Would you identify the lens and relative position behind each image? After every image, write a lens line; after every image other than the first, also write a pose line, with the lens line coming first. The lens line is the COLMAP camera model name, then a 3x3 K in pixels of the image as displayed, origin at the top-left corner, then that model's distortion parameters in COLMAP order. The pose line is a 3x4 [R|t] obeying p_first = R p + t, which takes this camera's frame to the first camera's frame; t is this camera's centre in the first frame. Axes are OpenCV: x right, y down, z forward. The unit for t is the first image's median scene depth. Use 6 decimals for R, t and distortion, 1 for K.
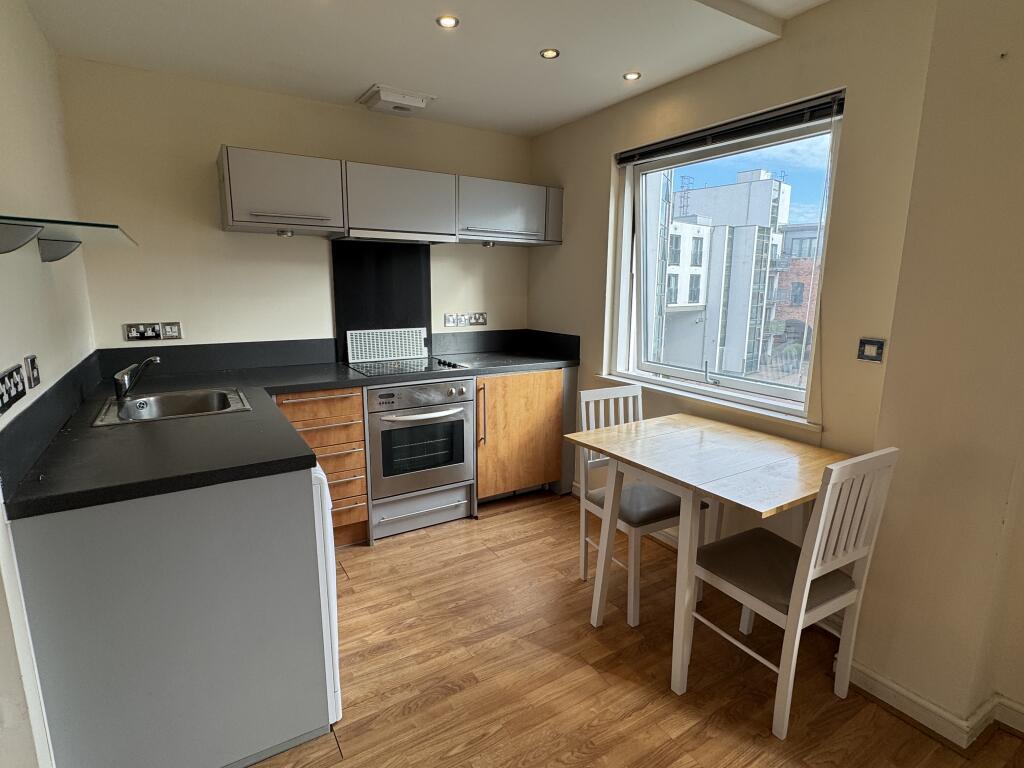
lens RADIAL K [[526.2, 0, 506.6], [0, 526.2, 380.4], [0, 0, 1]] dist [-0.007041, 0.002576]
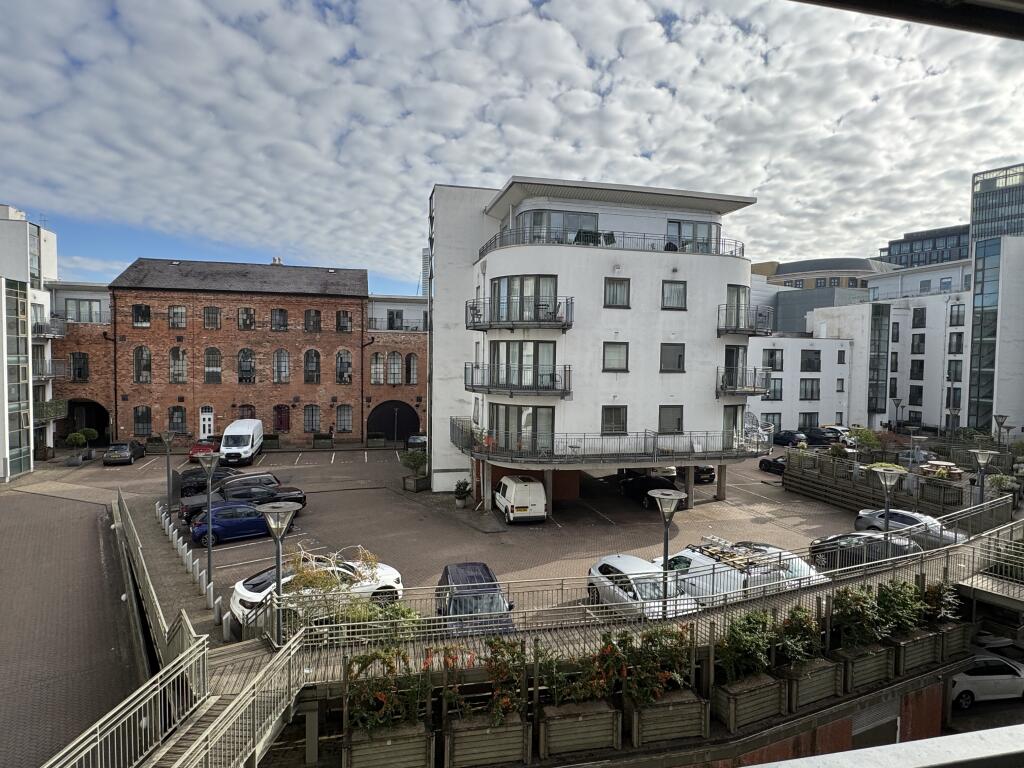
lens RADIAL K [[594.0, 0, 507.2], [0, 594.0, 383.7], [0, 0, 1]] dist [-0.001687, 0.004998]
pose [[0.464438, -0.040143, 0.884695, 0.659419], [0.152761, 0.987630, -0.035381, -0.086372], [-0.872331, 0.151579, 0.464825, 0.089962]]
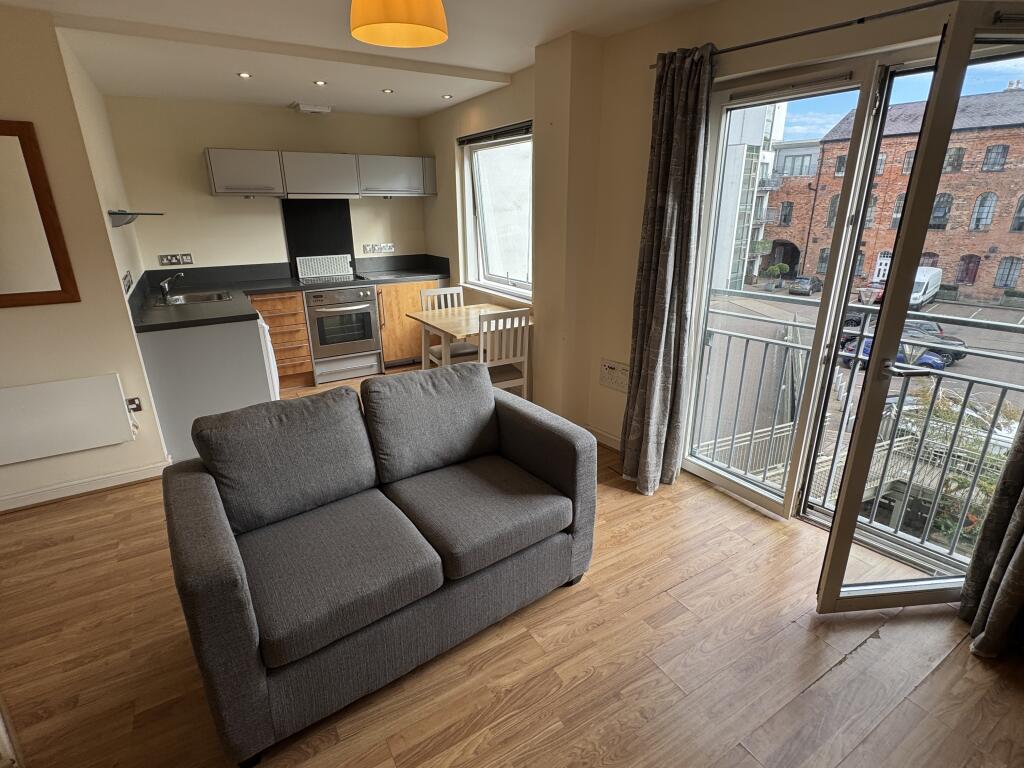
lens RADIAL K [[515.7, 0, 510.5], [0, 515.7, 381.0], [0, 0, 1]] dist [-0.000940, -0.000054]
pose [[0.999821, -0.013669, -0.013114, 0.359541], [0.015421, 0.989394, 0.144436, 0.060263], [0.011001, -0.144612, 0.989427, -0.588668]]
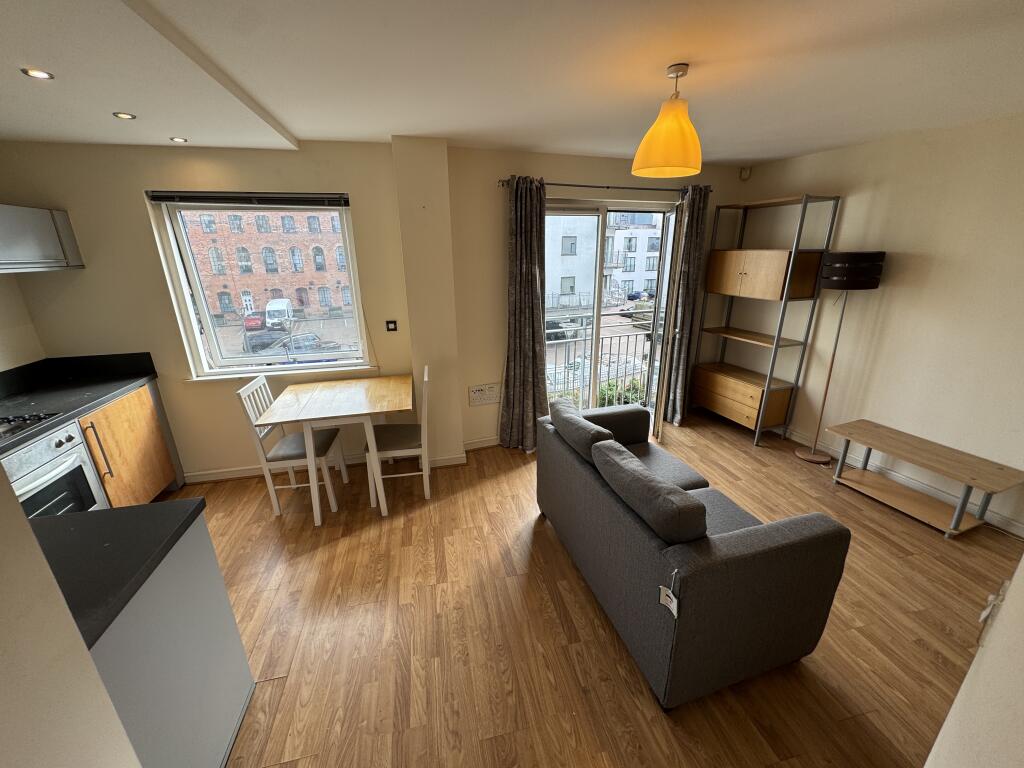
lens RADIAL K [[411.7, 0, 511.3], [0, 411.7, 381.0], [0, 0, 1]] dist [0.002098, 0.000156]
pose [[0.325921, -0.305156, 0.894793, -0.443199], [0.189600, 0.948343, 0.254358, -0.110807], [-0.926190, 0.086752, 0.366943, -0.029464]]
